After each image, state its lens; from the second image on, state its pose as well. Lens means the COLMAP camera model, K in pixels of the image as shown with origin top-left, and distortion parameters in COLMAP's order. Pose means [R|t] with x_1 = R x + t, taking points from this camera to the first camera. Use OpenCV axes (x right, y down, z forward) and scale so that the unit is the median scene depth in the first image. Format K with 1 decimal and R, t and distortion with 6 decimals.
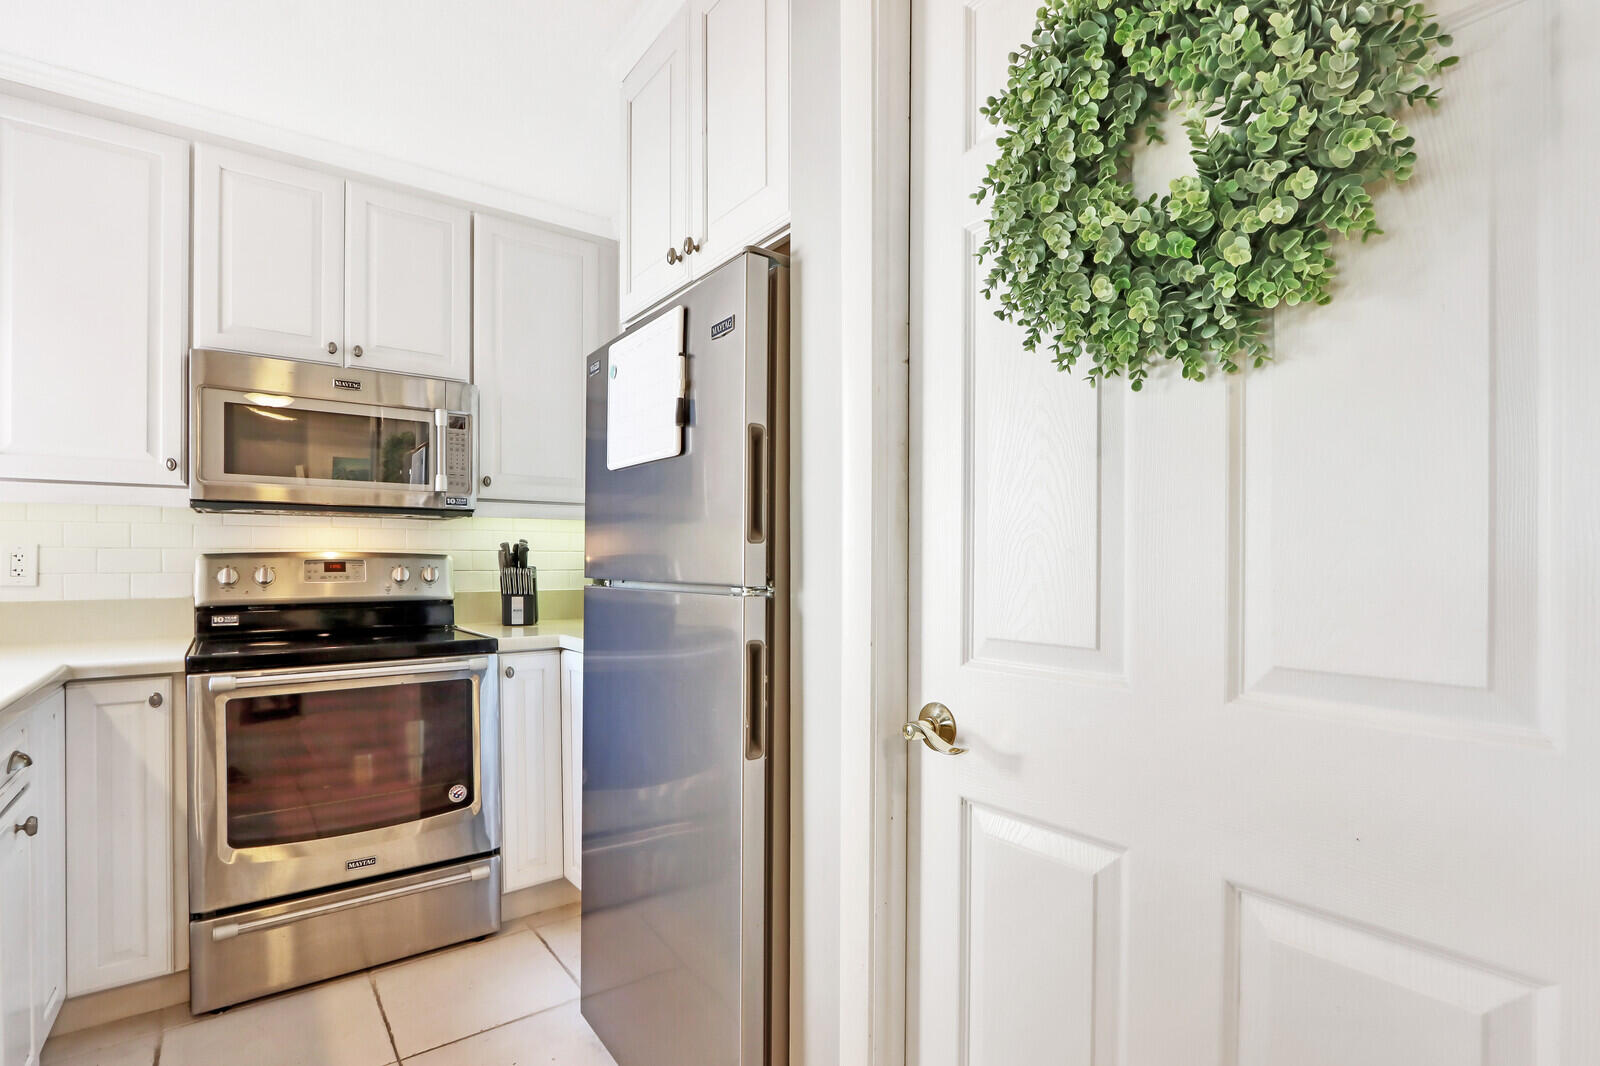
lens RADIAL K [[751.8, 0, 819.7], [0, 751.8, 565.9], [0, 0, 1]] dist [-0.021842, 0.002717]
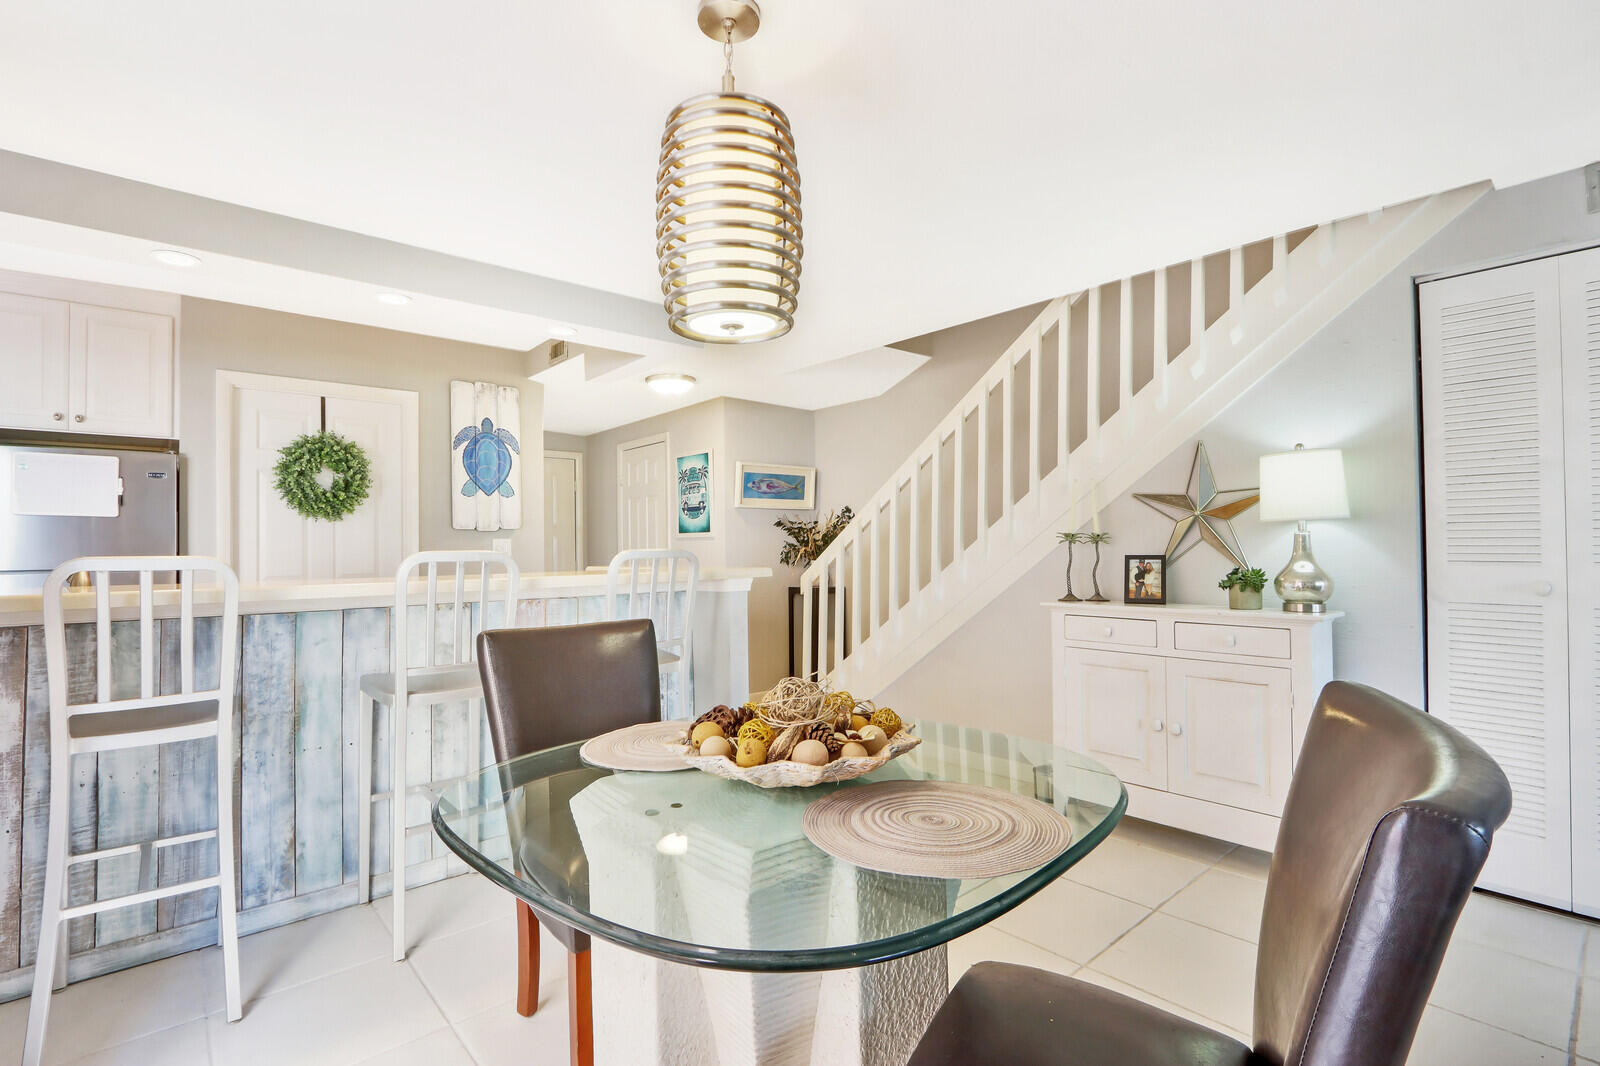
lens RADIAL K [[751.8, 0, 789.9], [0, 751.8, 532.5], [0, 0, 1]] dist [-0.021842, 0.002717]
pose [[-0.042505, 0.022242, 0.998849, -1.895444], [0.020246, 0.999566, -0.021397, 0.001690], [-0.998891, 0.019314, -0.042937, -0.783837]]
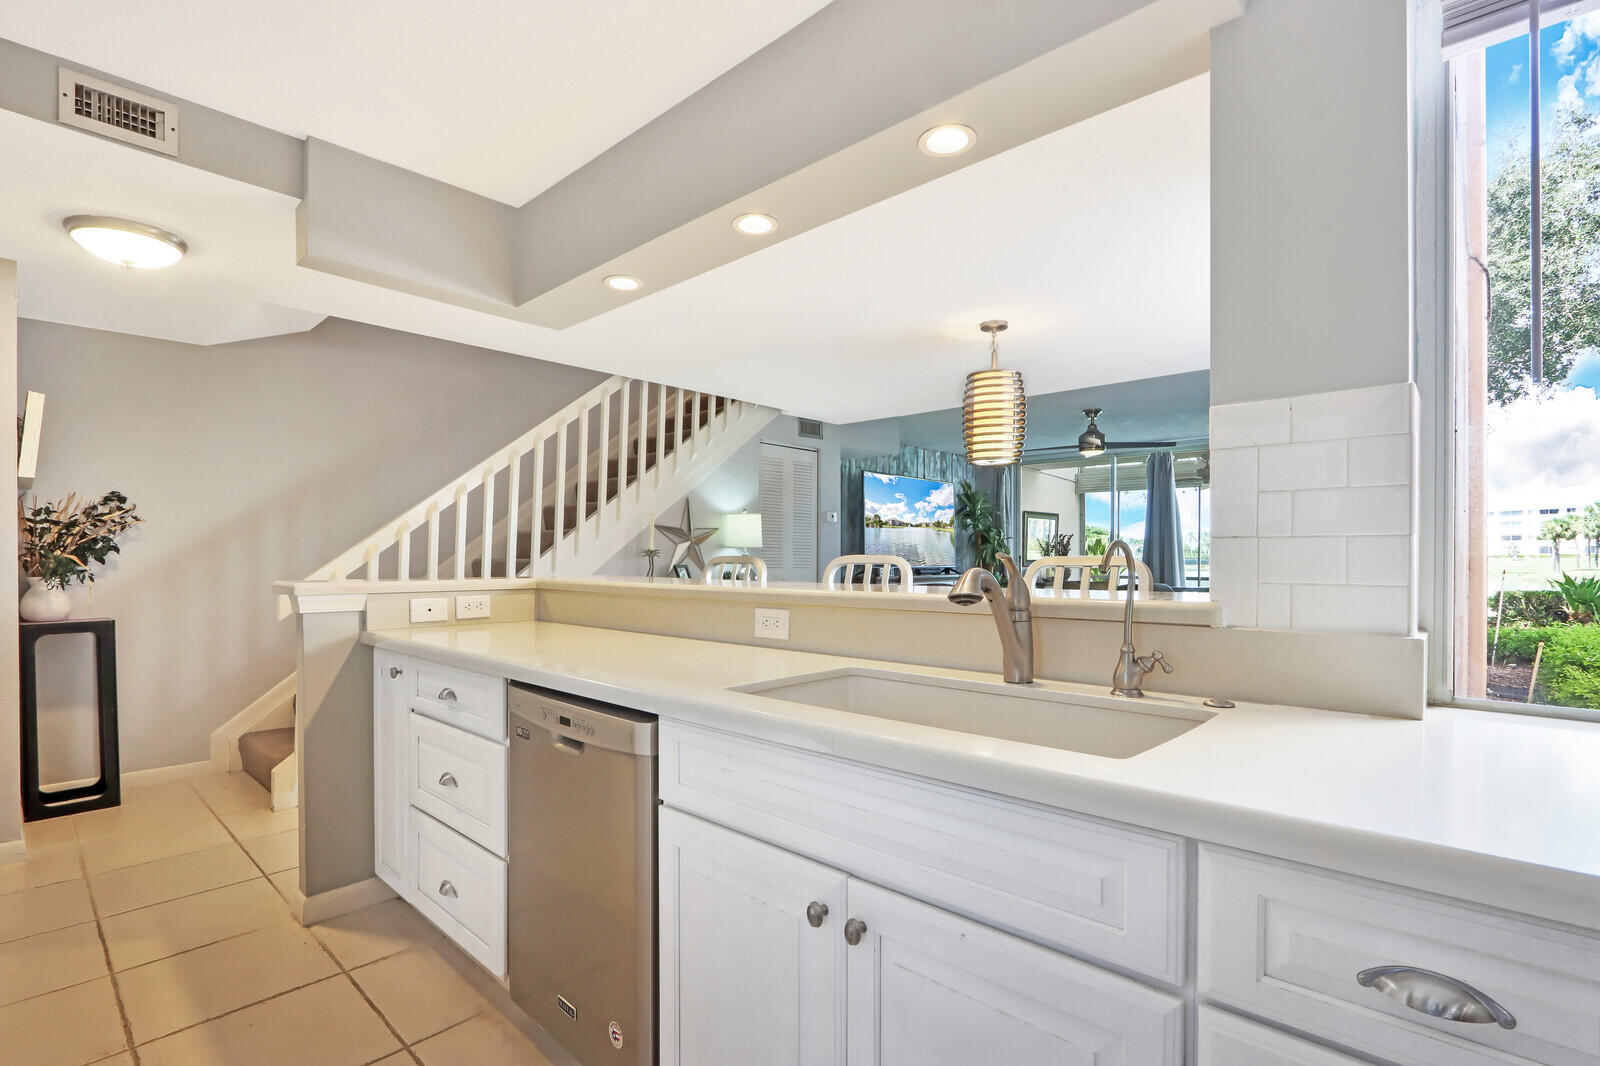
lens RADIAL K [[751.8, 0, 830.9], [0, 751.8, 556.7], [0, 0, 1]] dist [-0.021842, 0.002717]
pose [[-0.980529, -0.000843, -0.196372, -0.398740], [-0.001260, 0.999997, 0.002000, -0.006138], [0.196369, 0.002209, -0.980528, 0.899552]]
